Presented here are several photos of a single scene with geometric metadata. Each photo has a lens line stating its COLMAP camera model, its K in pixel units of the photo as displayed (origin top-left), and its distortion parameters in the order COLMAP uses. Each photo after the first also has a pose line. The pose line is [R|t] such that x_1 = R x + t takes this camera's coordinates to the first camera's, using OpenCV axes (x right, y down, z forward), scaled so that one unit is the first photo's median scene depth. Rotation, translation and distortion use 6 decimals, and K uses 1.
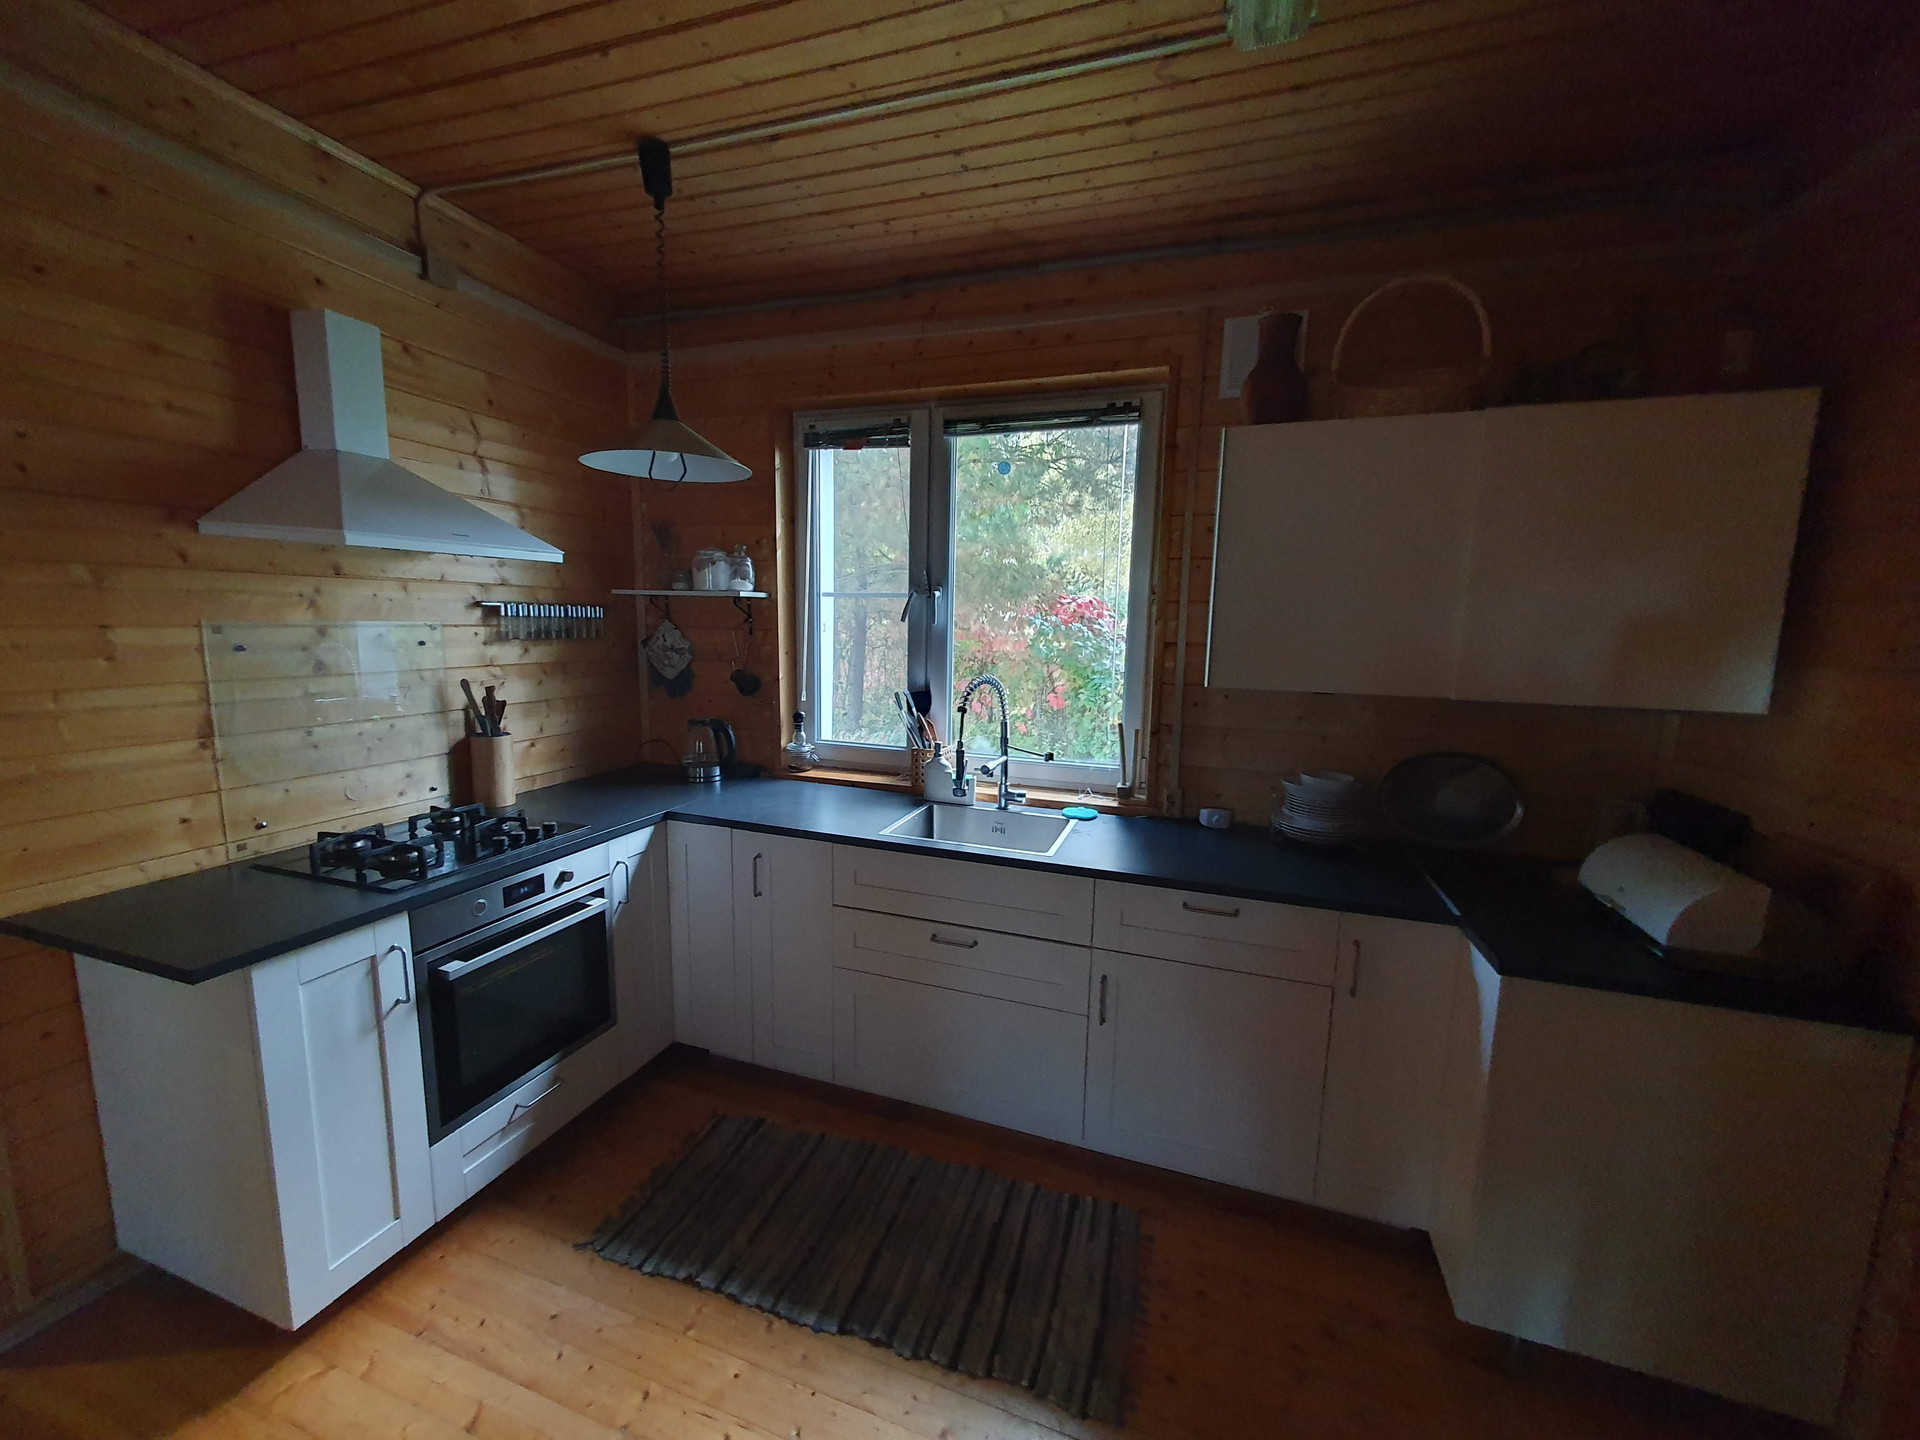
lens RADIAL K [[764.0, 0, 948.1], [0, 764.0, 729.7], [0, 0, 1]] dist [0.007923, -0.000051]
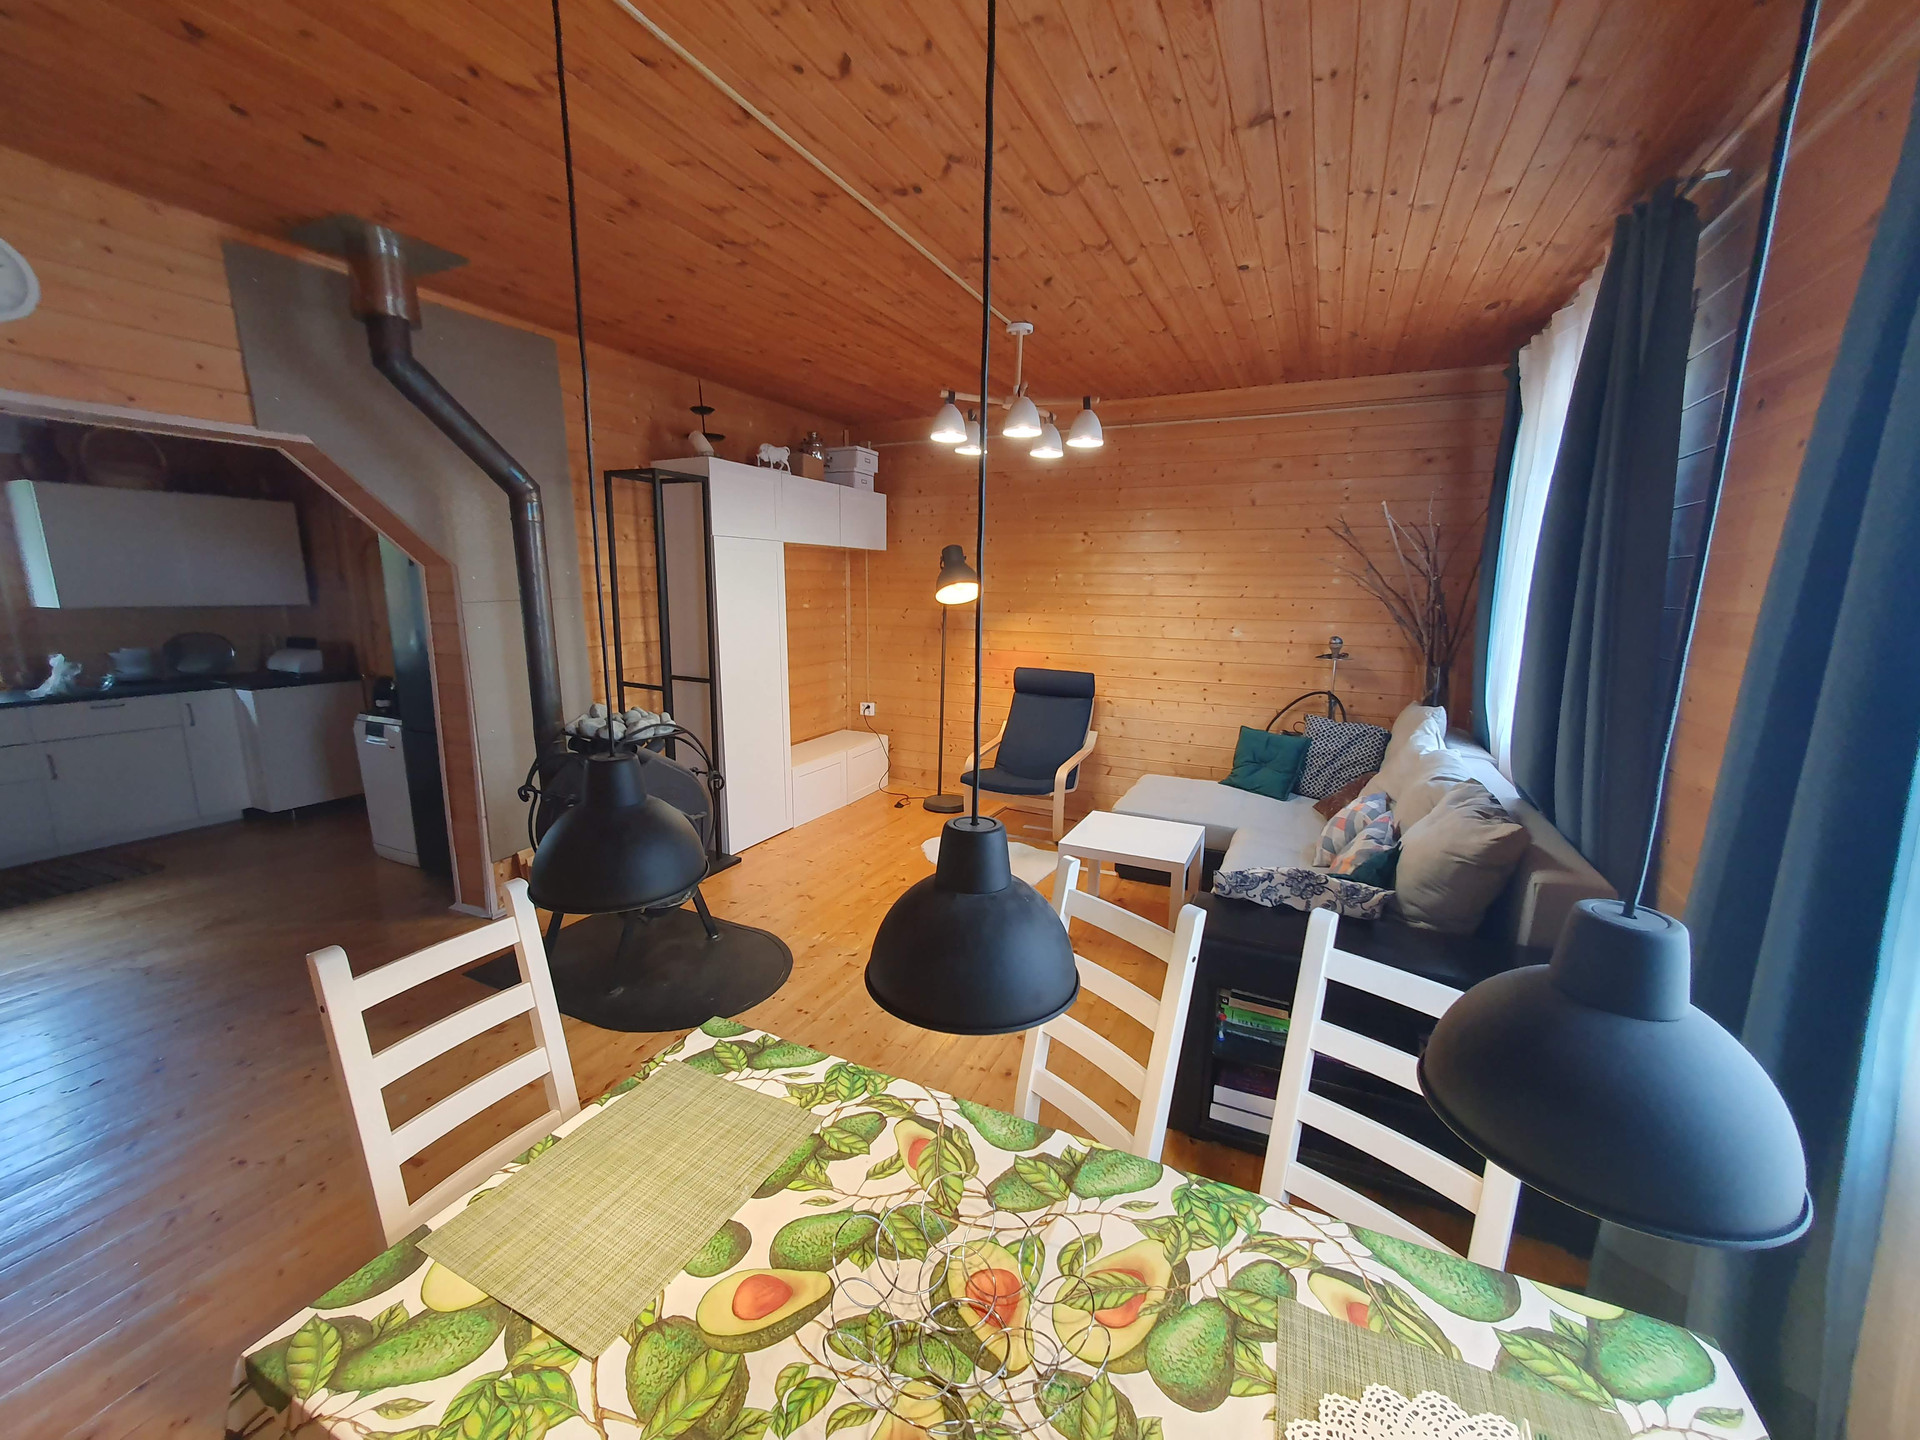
lens RADIAL K [[764.0, 0, 948.1], [0, 764.0, 729.7], [0, 0, 1]] dist [0.007923, -0.000051]
pose [[0.121878, -0.213089, 0.969401, -1.494090], [0.145919, 0.969917, 0.194857, 0.213407], [-0.981760, 0.117705, 0.149305, -1.666153]]
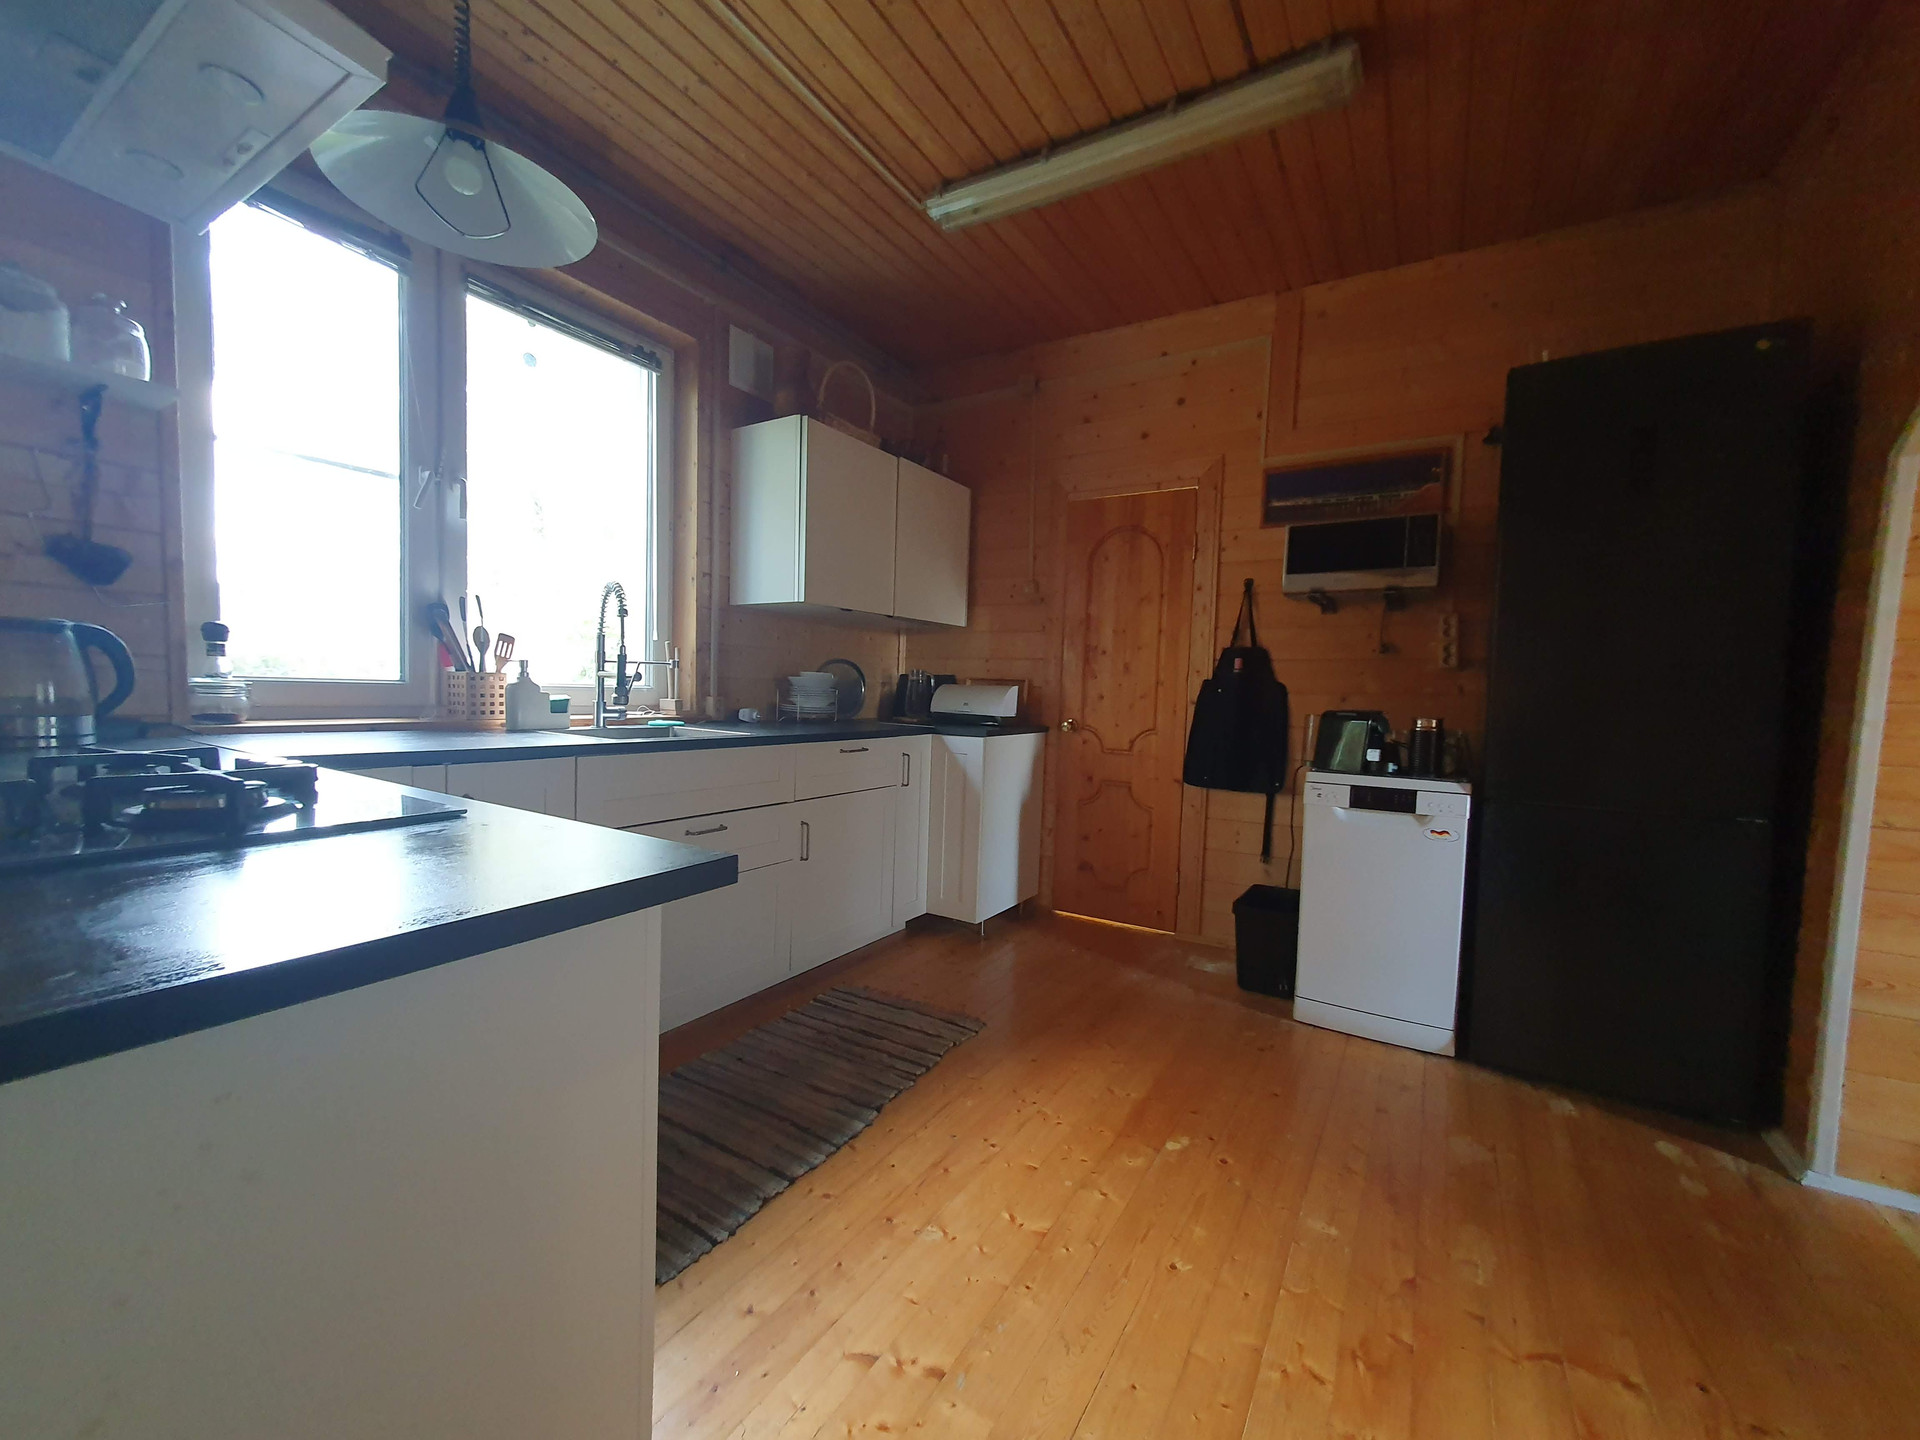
lens RADIAL K [[764.0, 0, 948.1], [0, 764.0, 729.7], [0, 0, 1]] dist [0.007923, -0.000051]
pose [[0.212753, -0.069243, 0.974649, -0.997226], [0.114817, 0.992347, 0.045438, 0.147329], [-0.970337, 0.102239, 0.219075, 0.489126]]
